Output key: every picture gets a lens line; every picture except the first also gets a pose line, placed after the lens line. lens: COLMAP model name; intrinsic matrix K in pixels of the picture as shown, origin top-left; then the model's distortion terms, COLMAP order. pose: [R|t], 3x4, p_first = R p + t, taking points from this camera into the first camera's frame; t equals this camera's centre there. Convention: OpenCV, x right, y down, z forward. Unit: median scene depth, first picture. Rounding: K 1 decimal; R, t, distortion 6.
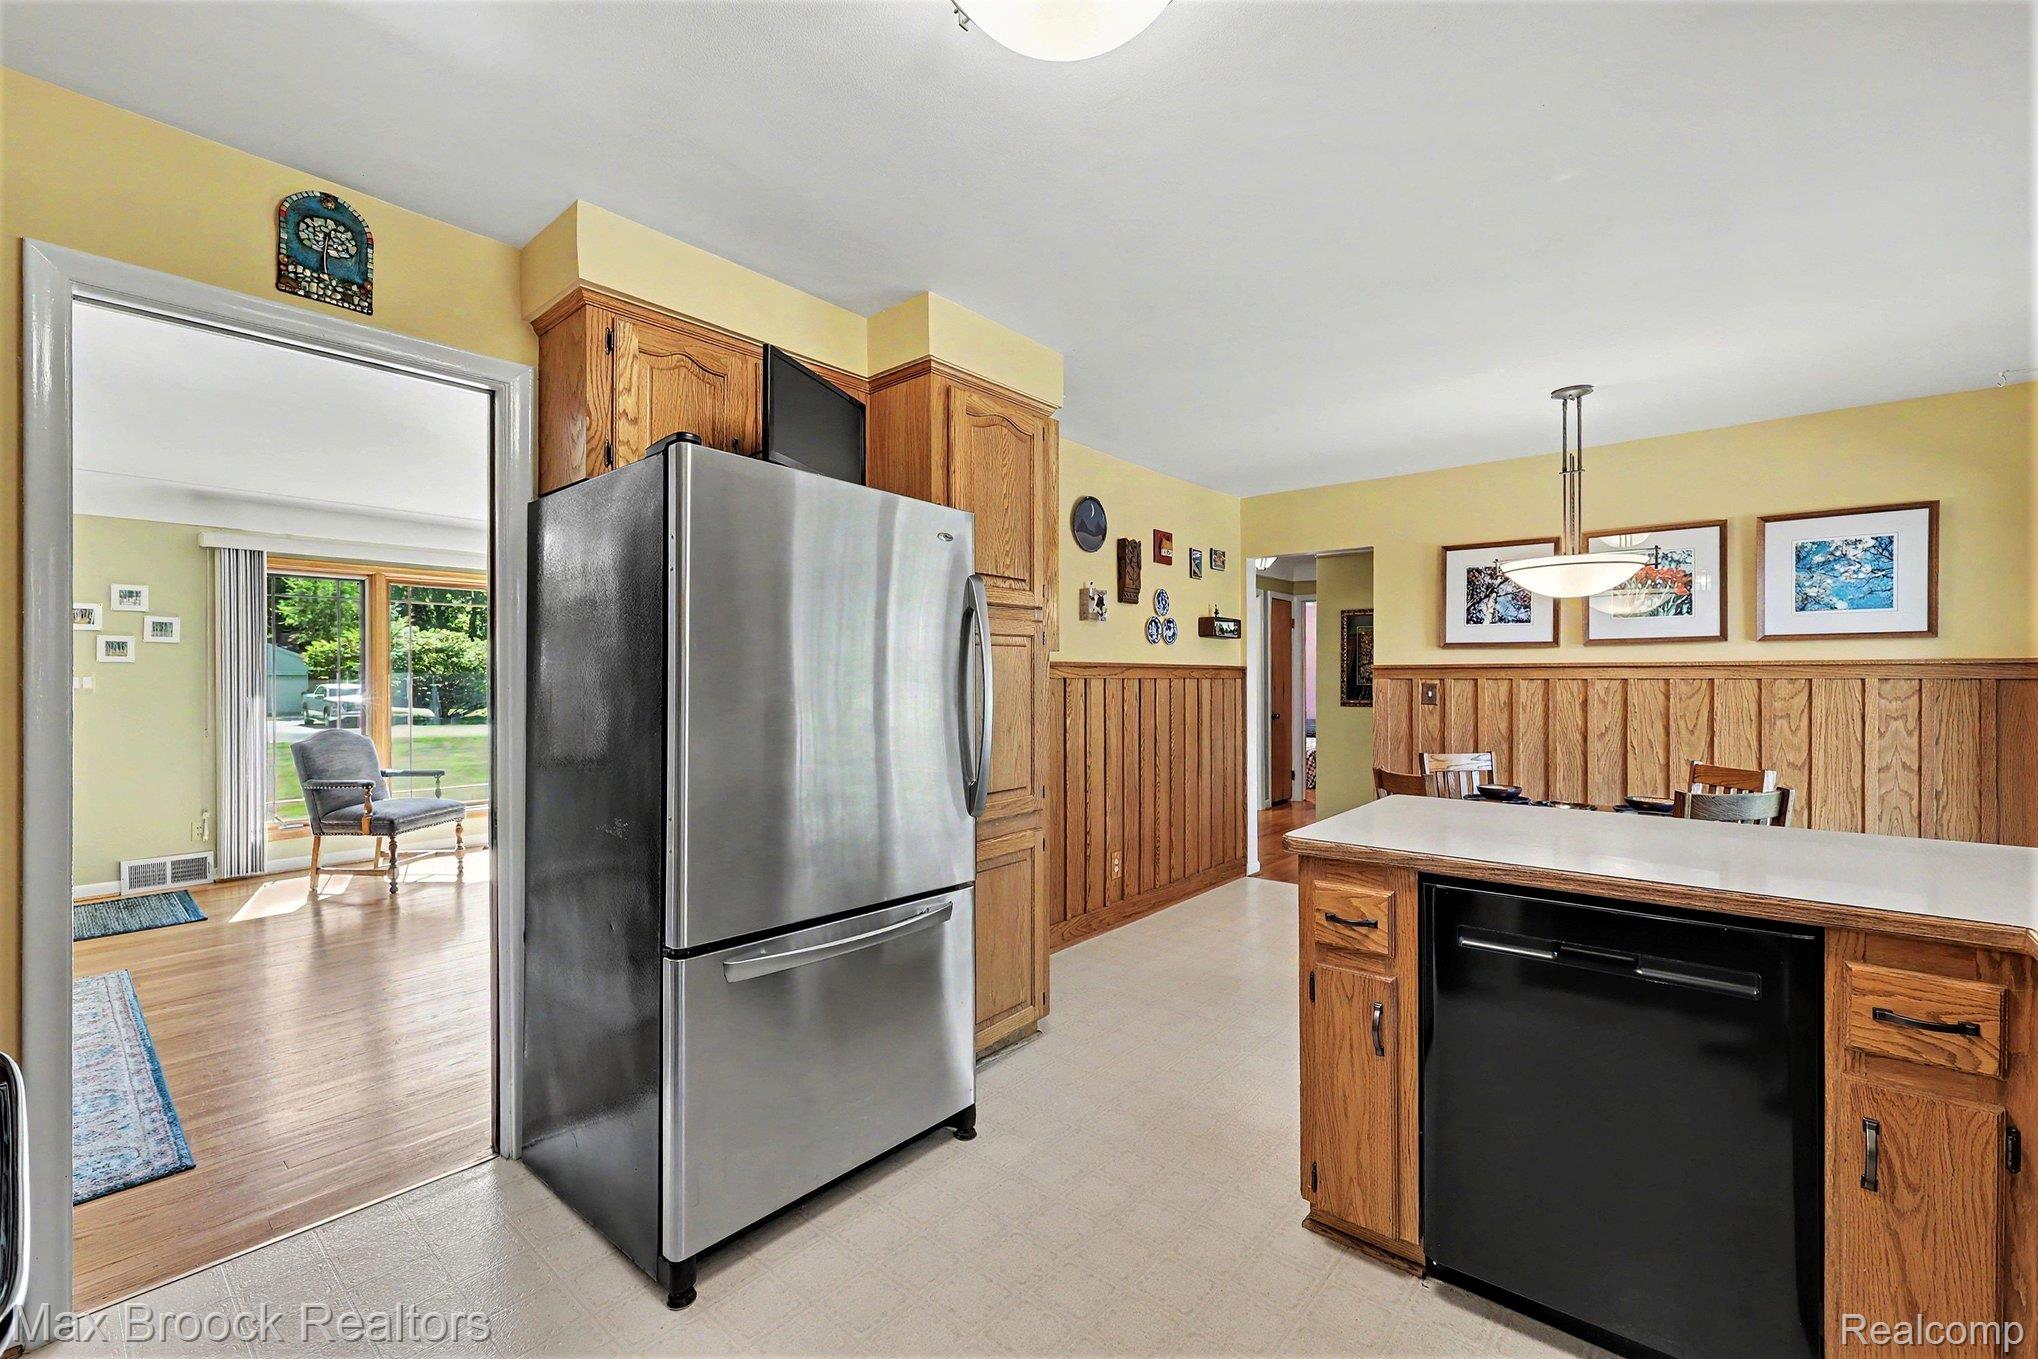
lens RADIAL K [[848.9, 0, 1021.4], [0, 848.9, 689.6], [0, 0, 1]] dist [0.001208, 0.000066]
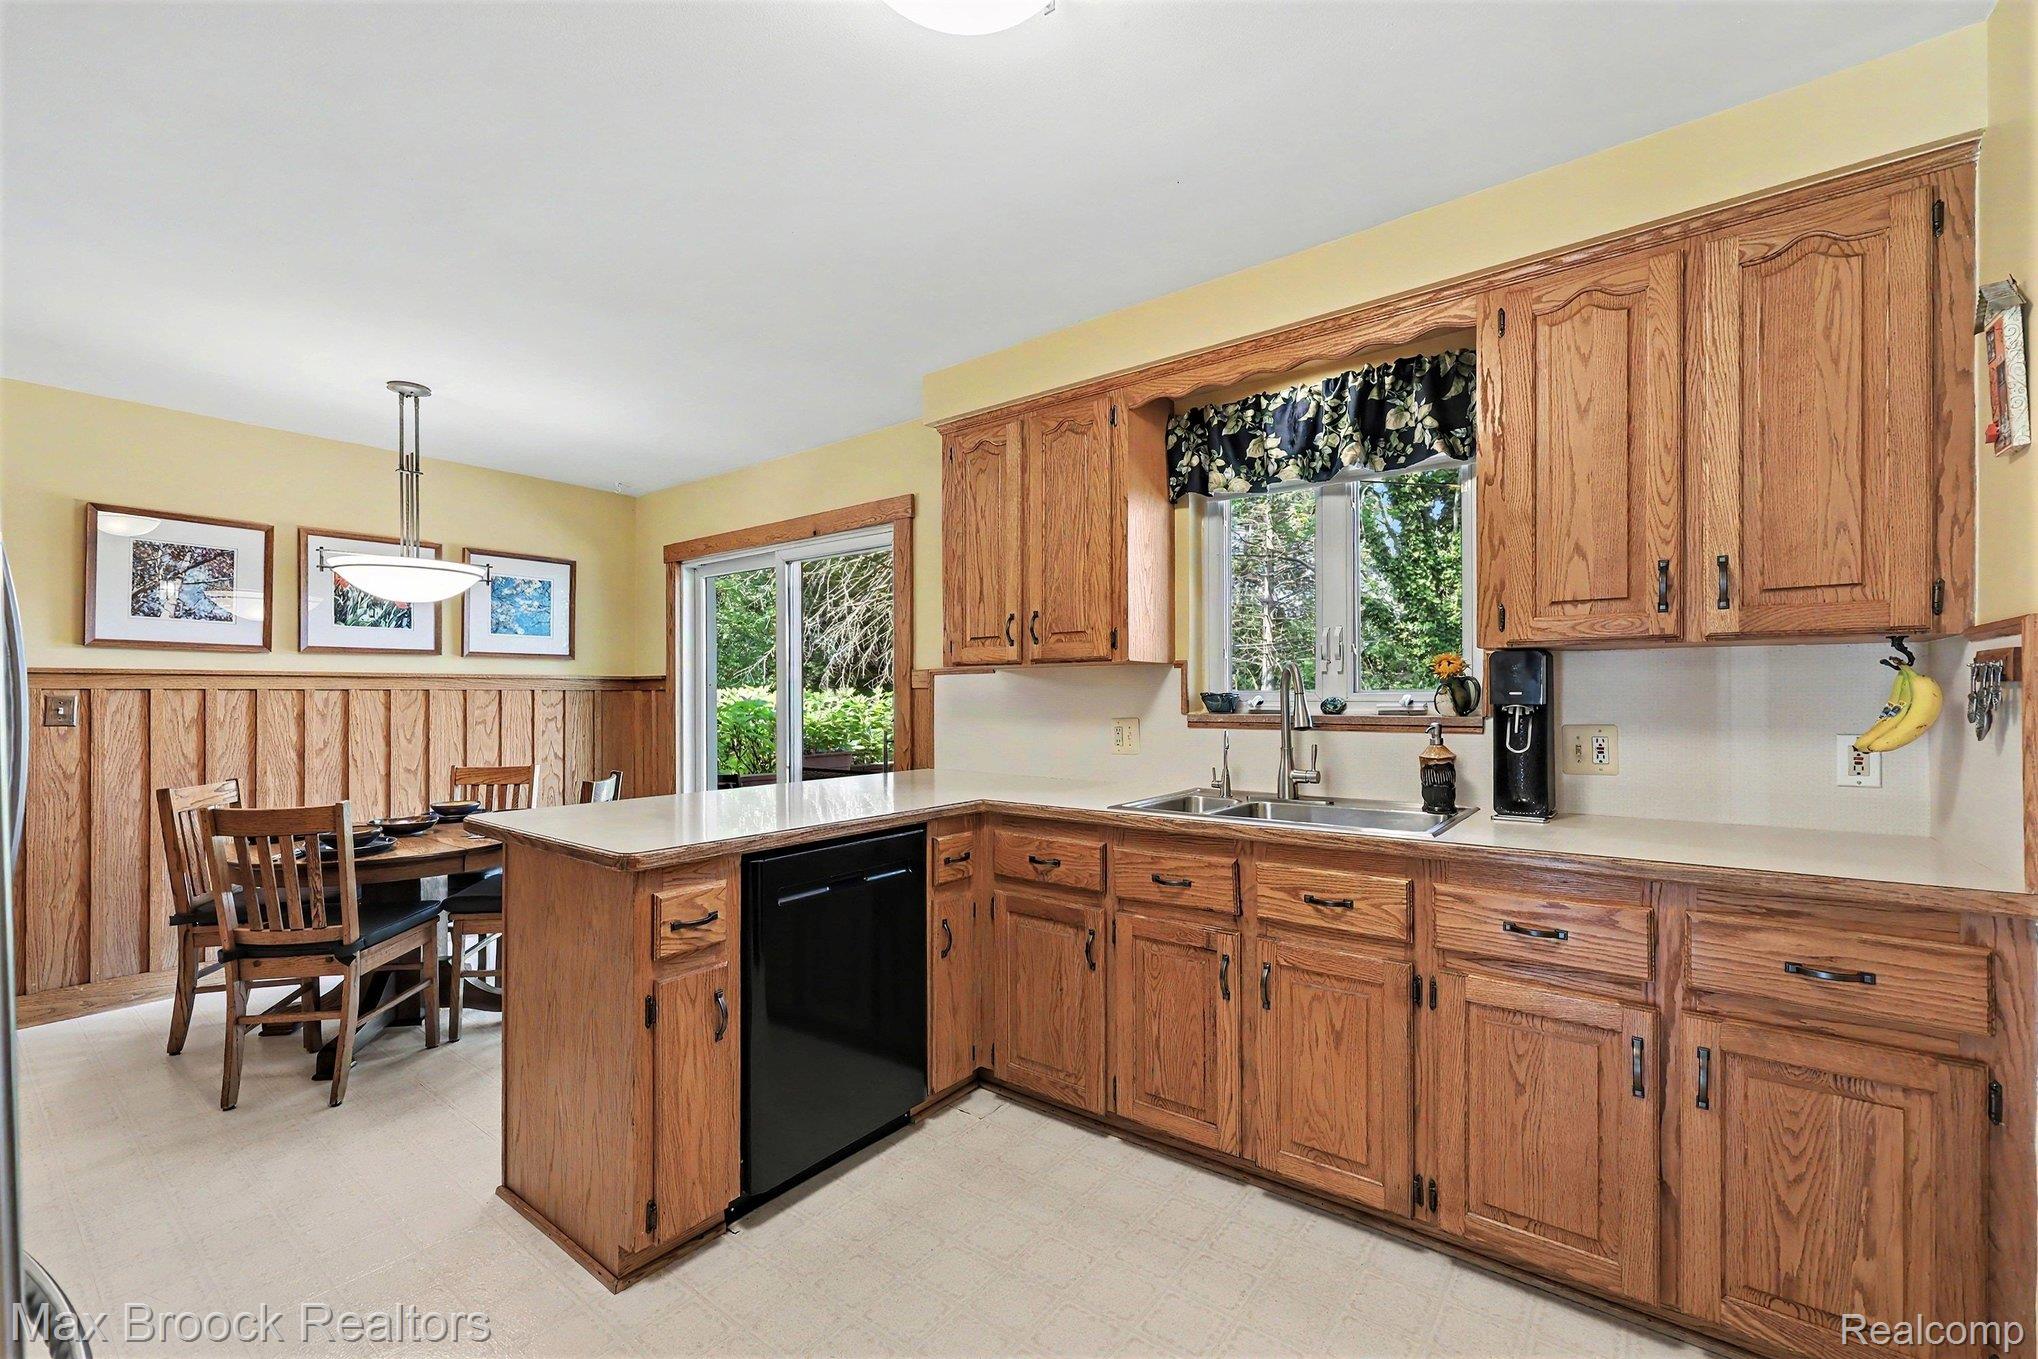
lens RADIAL K [[848.9, 0, 1021.4], [0, 848.9, 689.6], [0, 0, 1]] dist [0.001208, 0.000066]
pose [[-0.045162, 0.006108, 0.998961, -0.312660], [0.016295, 0.999853, -0.005377, 0.005370], [-0.998847, 0.016035, -0.045255, 0.325015]]
